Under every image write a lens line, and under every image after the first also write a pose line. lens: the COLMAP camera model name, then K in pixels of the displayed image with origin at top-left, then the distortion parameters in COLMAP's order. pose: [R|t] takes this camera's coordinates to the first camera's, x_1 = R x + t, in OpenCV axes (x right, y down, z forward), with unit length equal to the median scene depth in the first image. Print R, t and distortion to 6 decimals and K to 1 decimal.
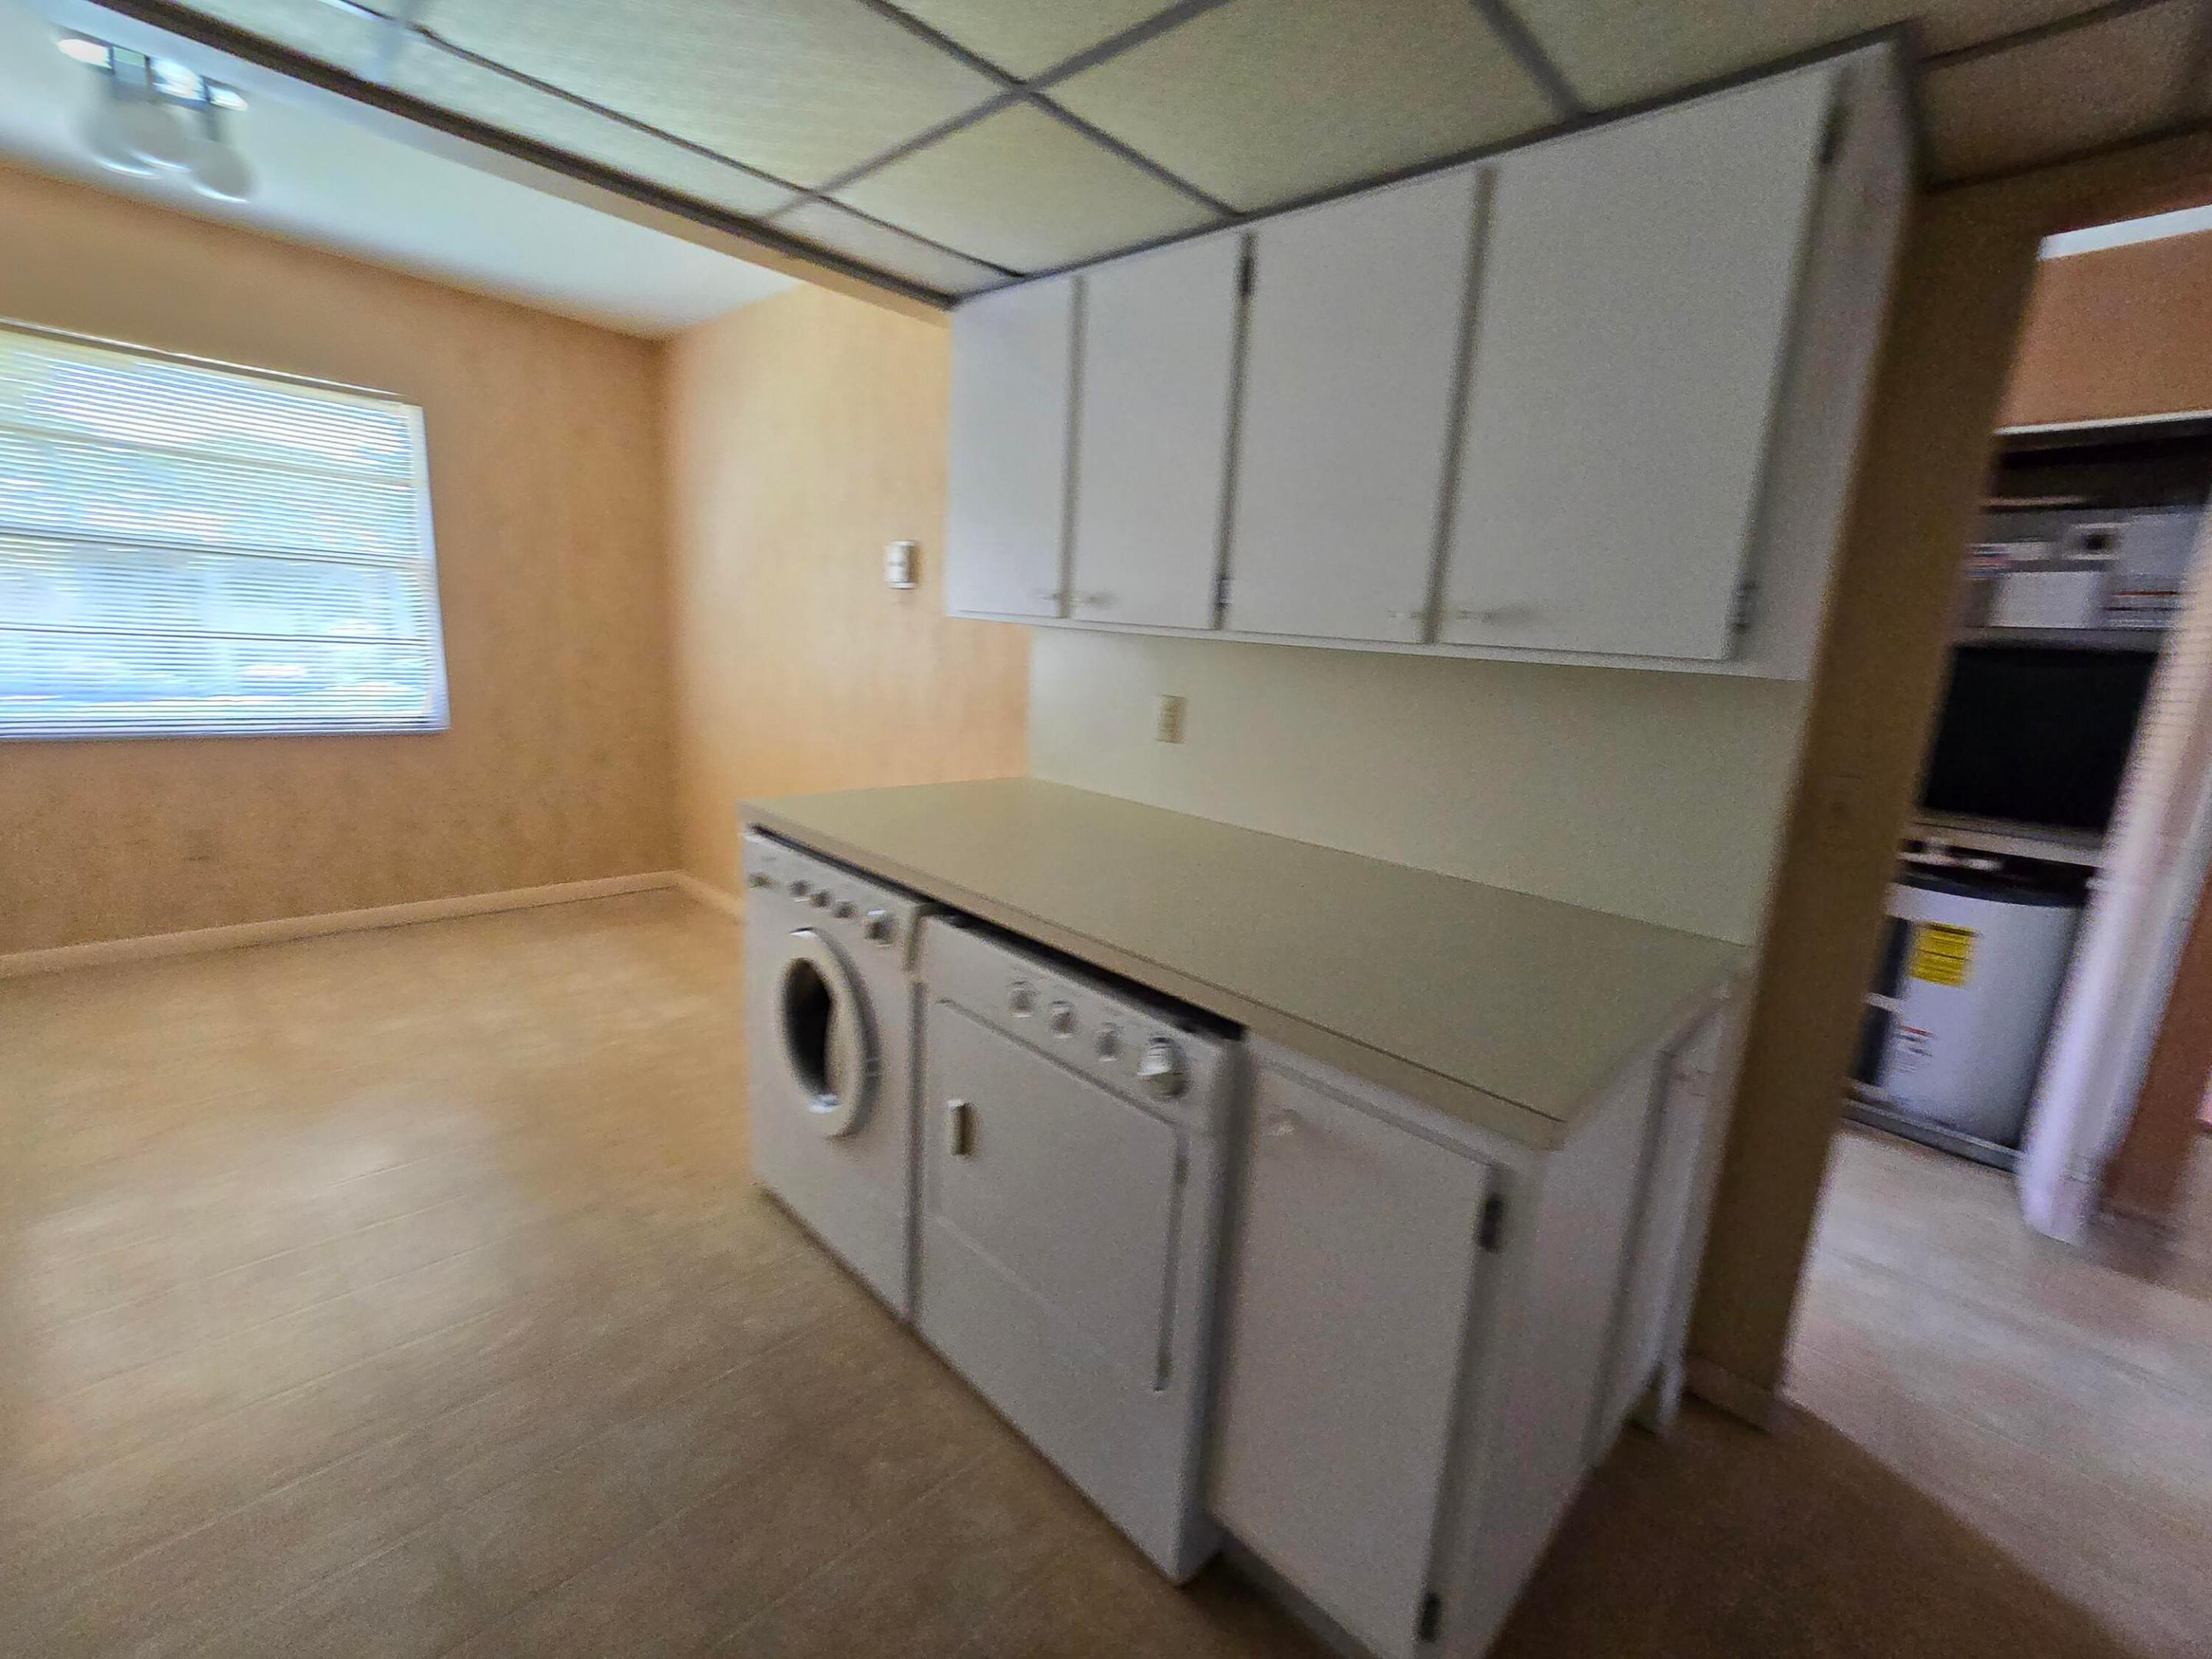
lens RADIAL K [[927.4, 0, 1114.7], [0, 927.4, 823.1], [0, 0, 1]] dist [-0.001949, -0.000509]
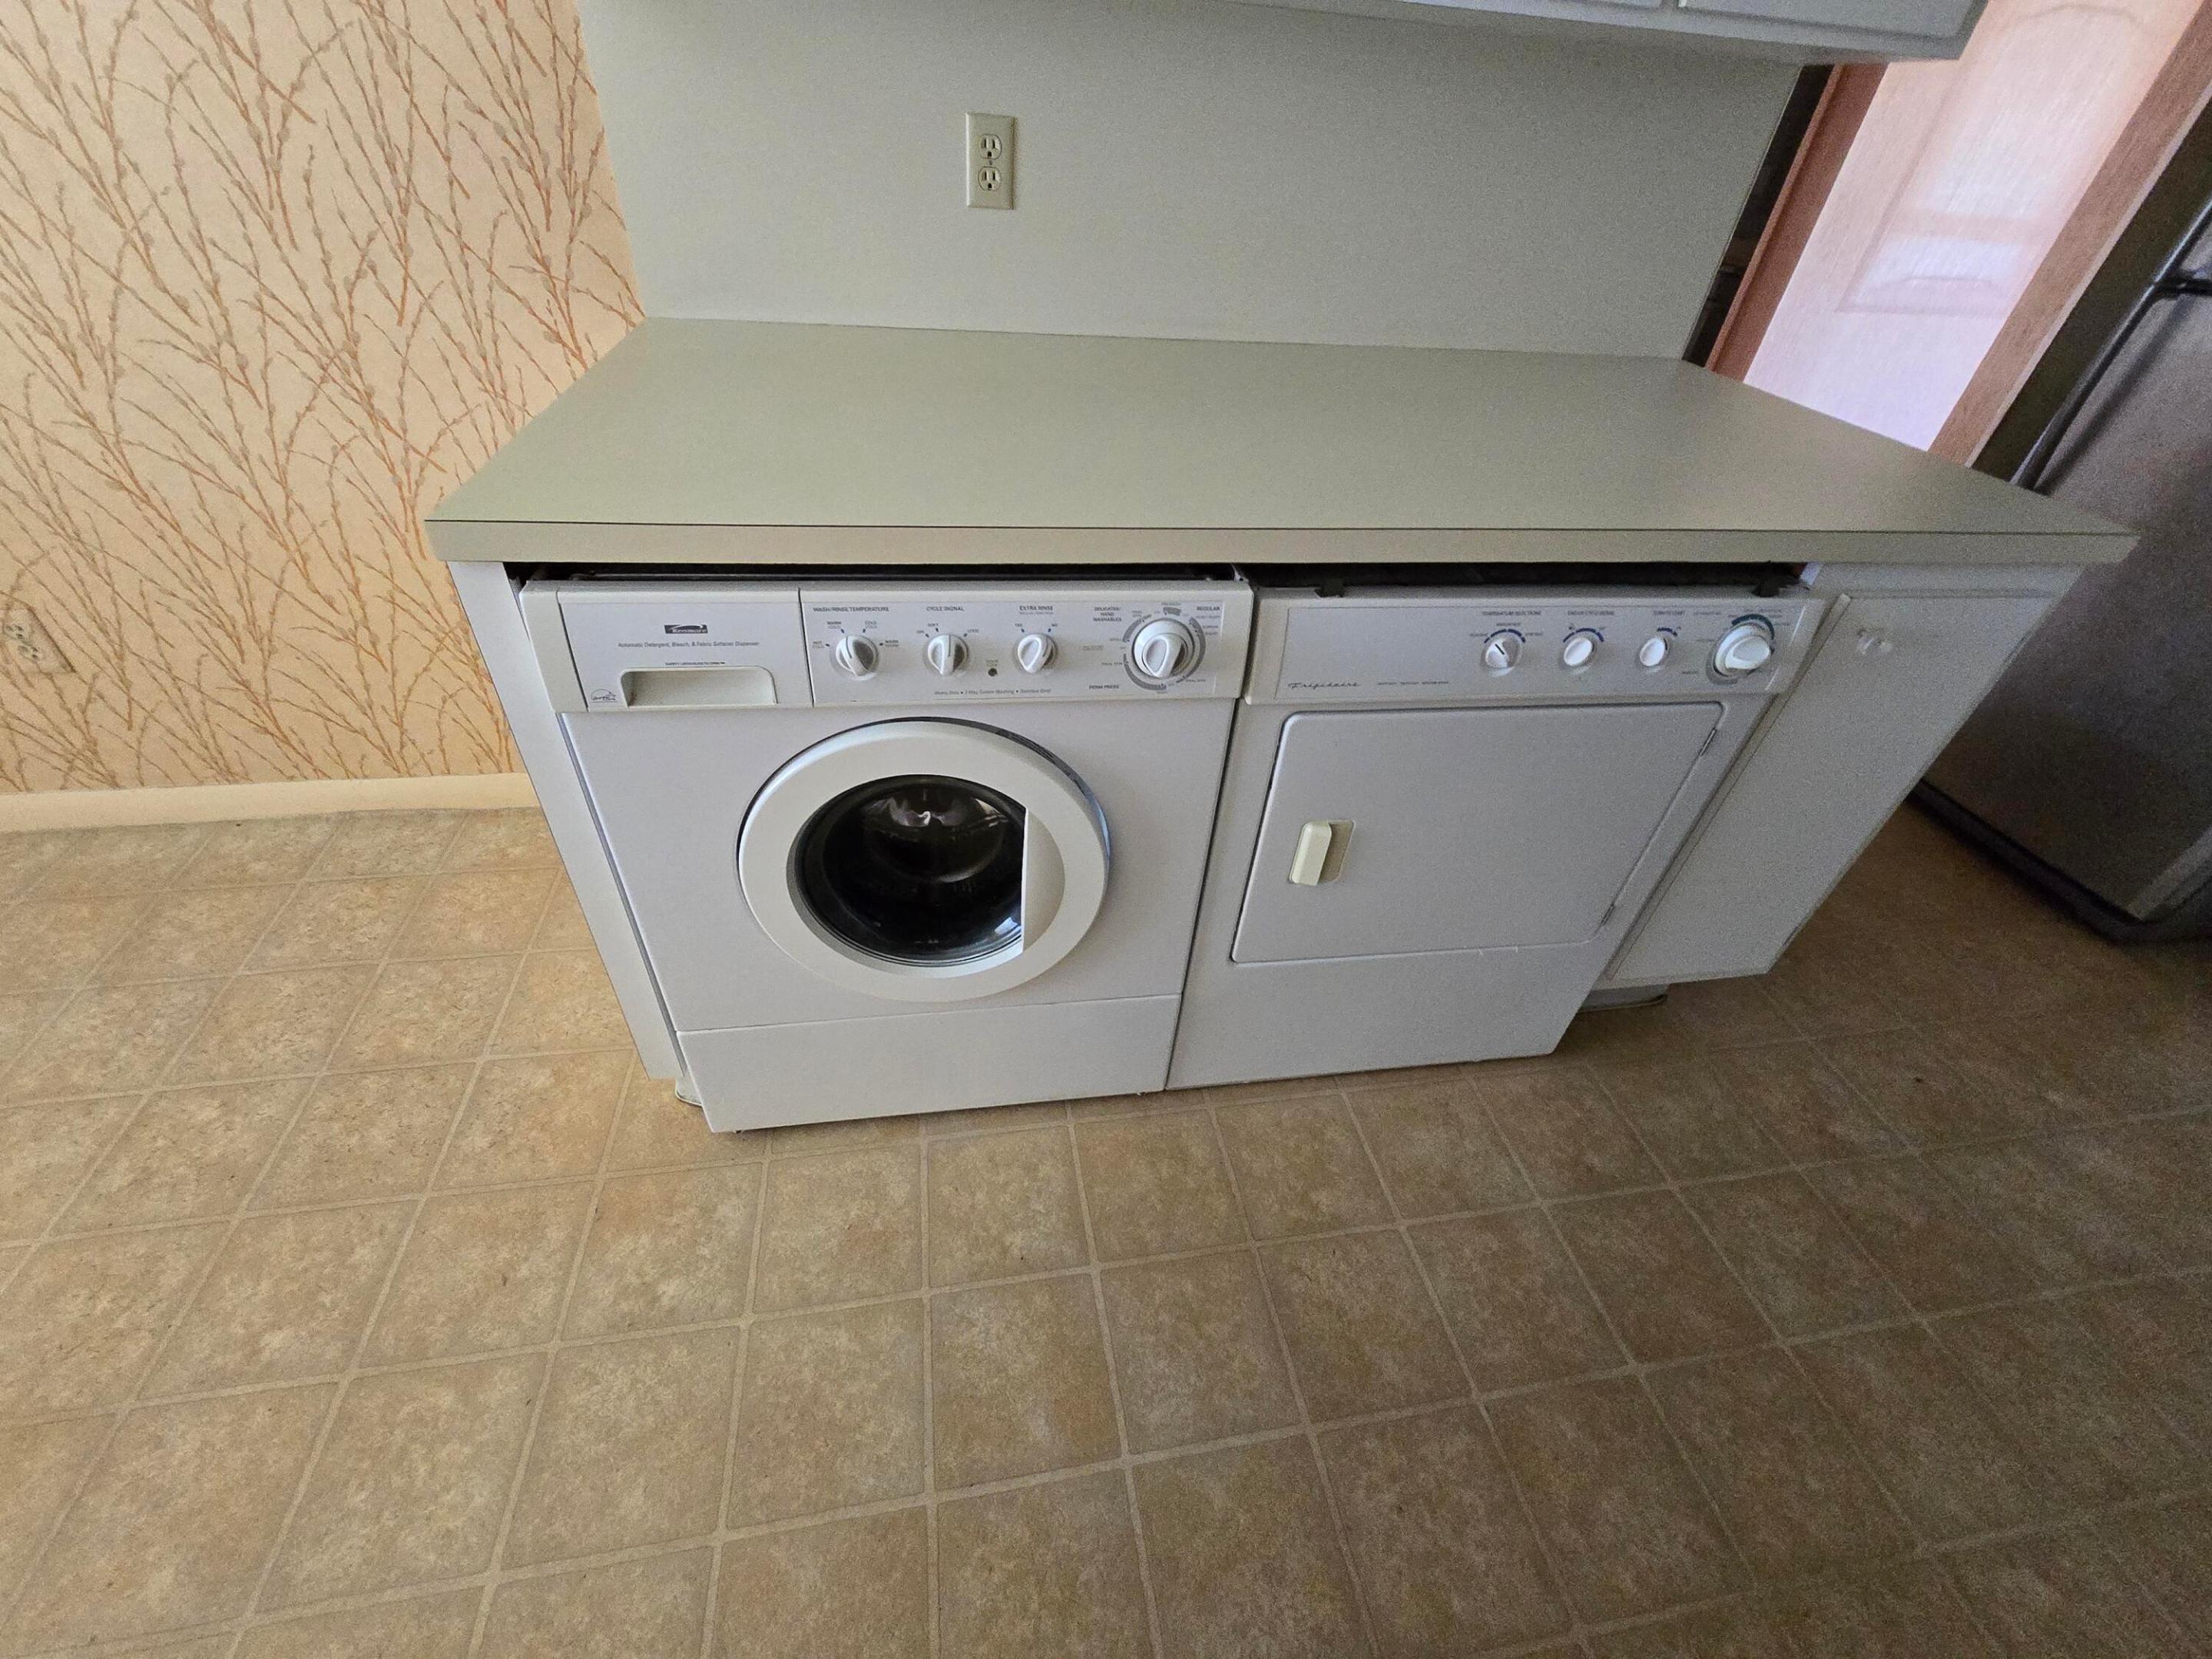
lens RADIAL K [[930.8, 0, 1088.6], [0, 930.8, 810.3], [0, 0, 1]] dist [-0.001824, -0.000254]
pose [[0.615083, -0.520601, 0.592155, -0.316972], [0.140926, 0.811520, 0.567076, -0.063350], [-0.775766, -0.265349, 0.572518, 0.335342]]
